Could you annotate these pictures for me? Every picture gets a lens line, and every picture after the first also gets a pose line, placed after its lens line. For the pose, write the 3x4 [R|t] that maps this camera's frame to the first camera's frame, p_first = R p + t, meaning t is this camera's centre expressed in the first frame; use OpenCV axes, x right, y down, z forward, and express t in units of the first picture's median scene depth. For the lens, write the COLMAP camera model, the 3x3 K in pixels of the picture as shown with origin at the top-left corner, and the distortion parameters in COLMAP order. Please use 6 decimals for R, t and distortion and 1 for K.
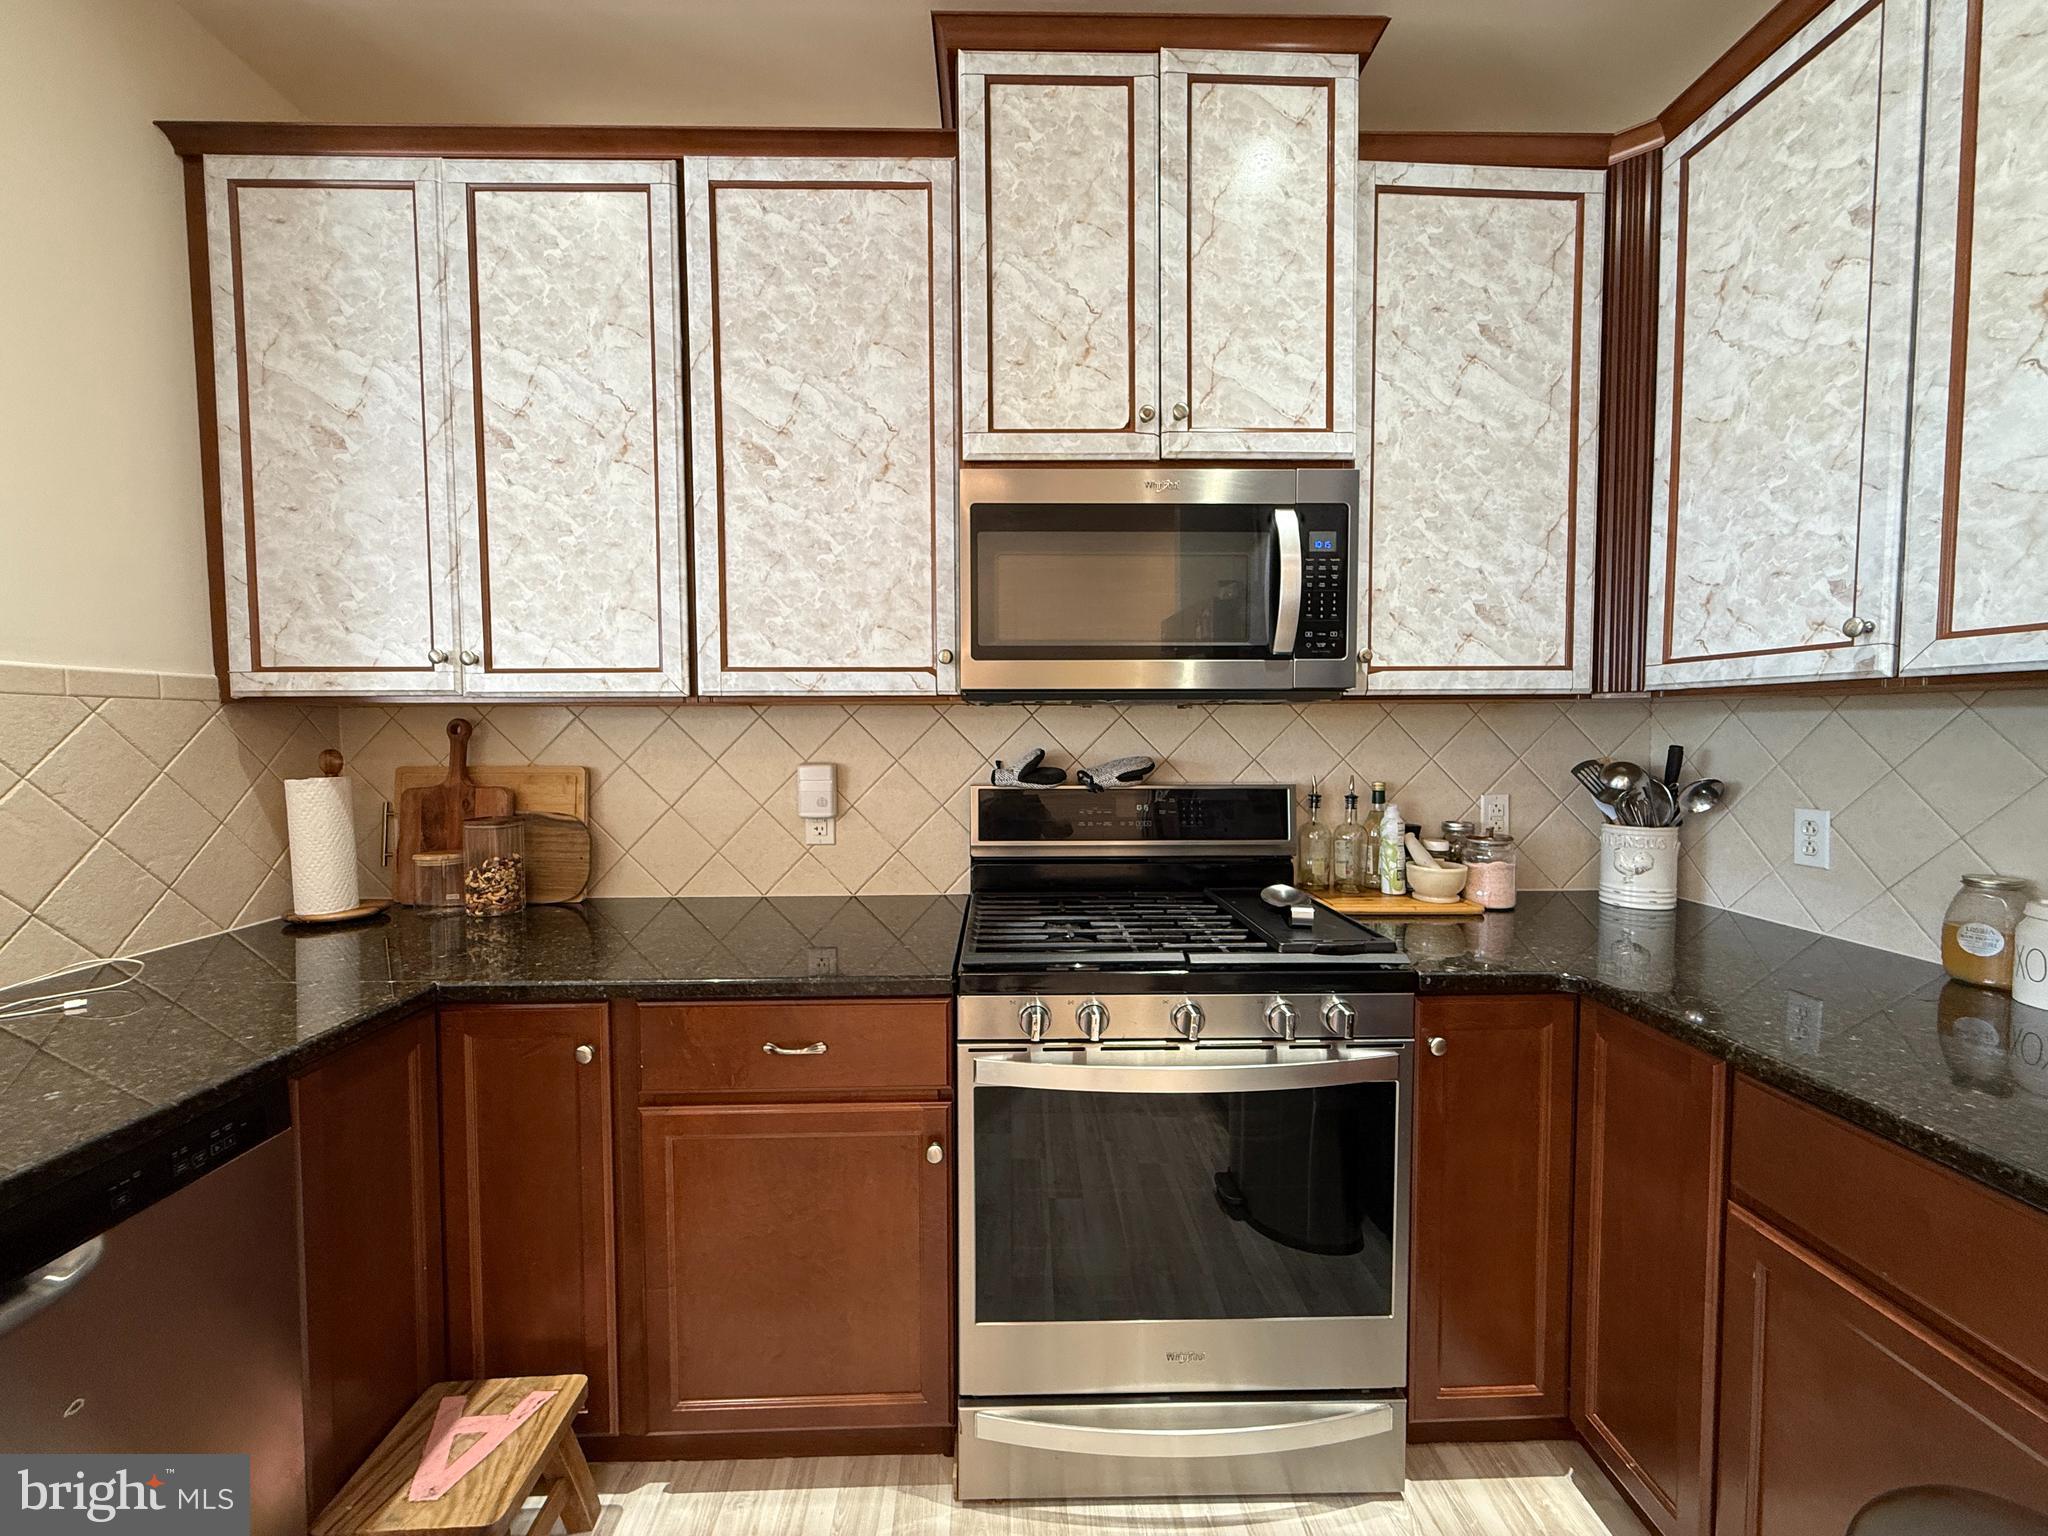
lens RADIAL K [[814.9, 0, 1020.3], [0, 814.9, 765.6], [0, 0, 1]] dist [0.000676, -0.000254]
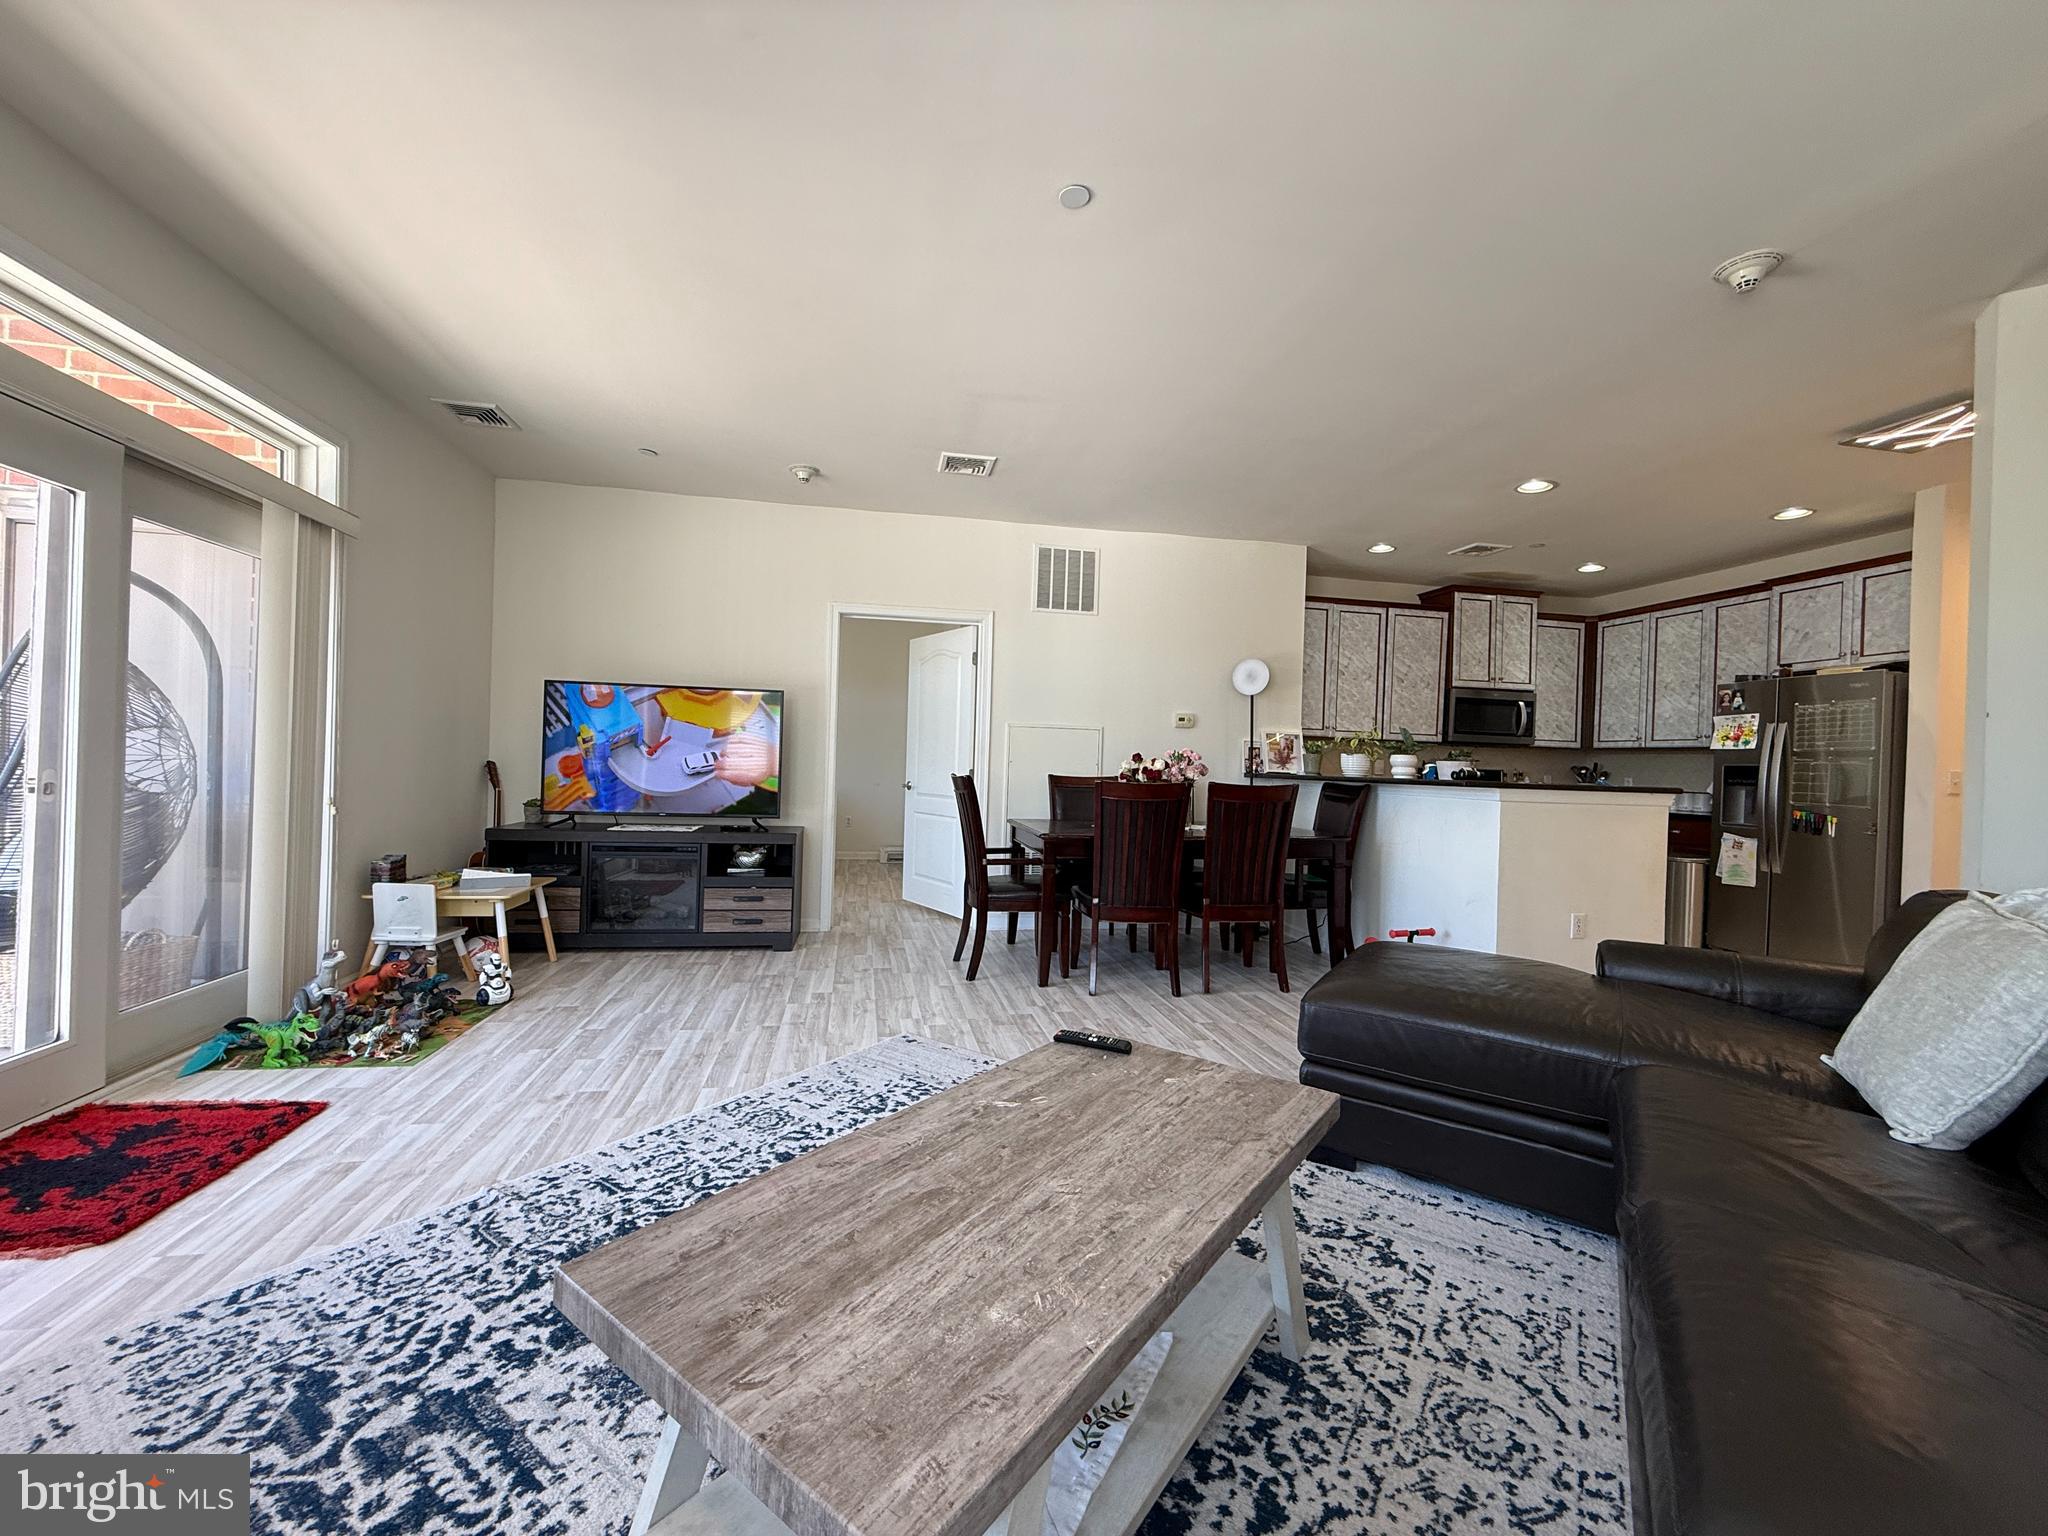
lens RADIAL K [[814.9, 0, 1017.2], [0, 814.9, 765.6], [0, 0, 1]] dist [0.000676, -0.000254]
pose [[0.986005, 0.038223, 0.162273, -2.852683], [-0.031238, 0.998481, -0.045382, 0.283291], [-0.163761, 0.039678, 0.985702, -2.660832]]
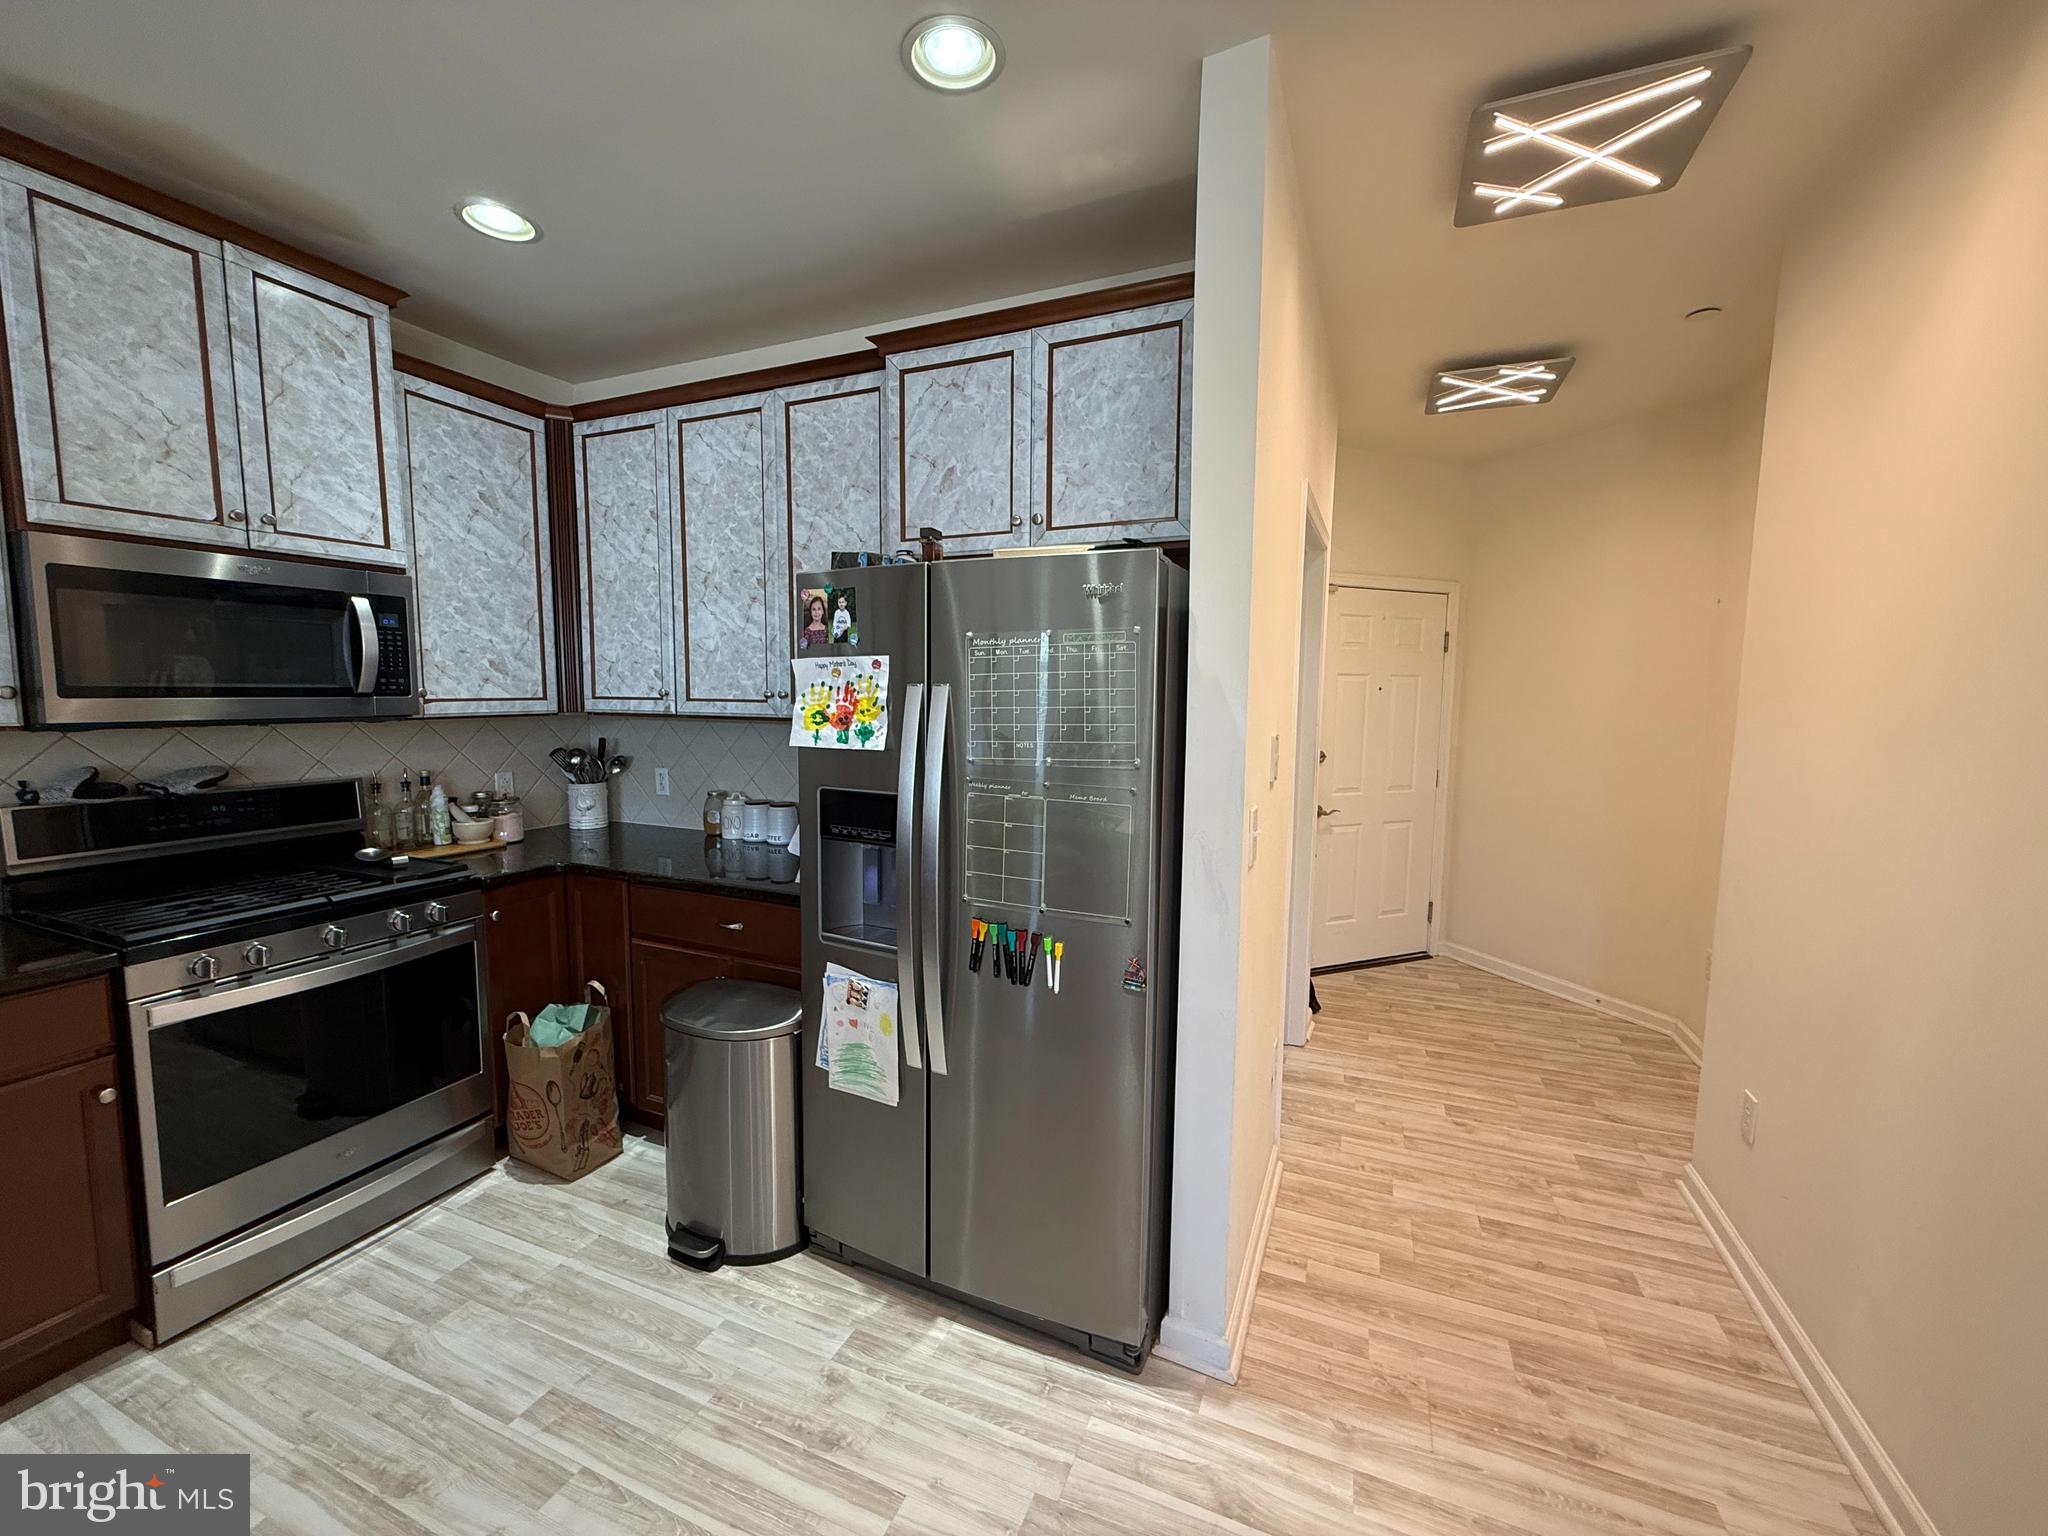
lens RADIAL K [[814.9, 0, 1019.9], [0, 814.9, 765.6], [0, 0, 1]] dist [0.000676, -0.000254]
pose [[0.418096, -0.077557, 0.905086, -0.531554], [0.034014, 0.996987, 0.069720, -0.066583], [-0.907766, 0.001636, 0.419475, -0.708046]]
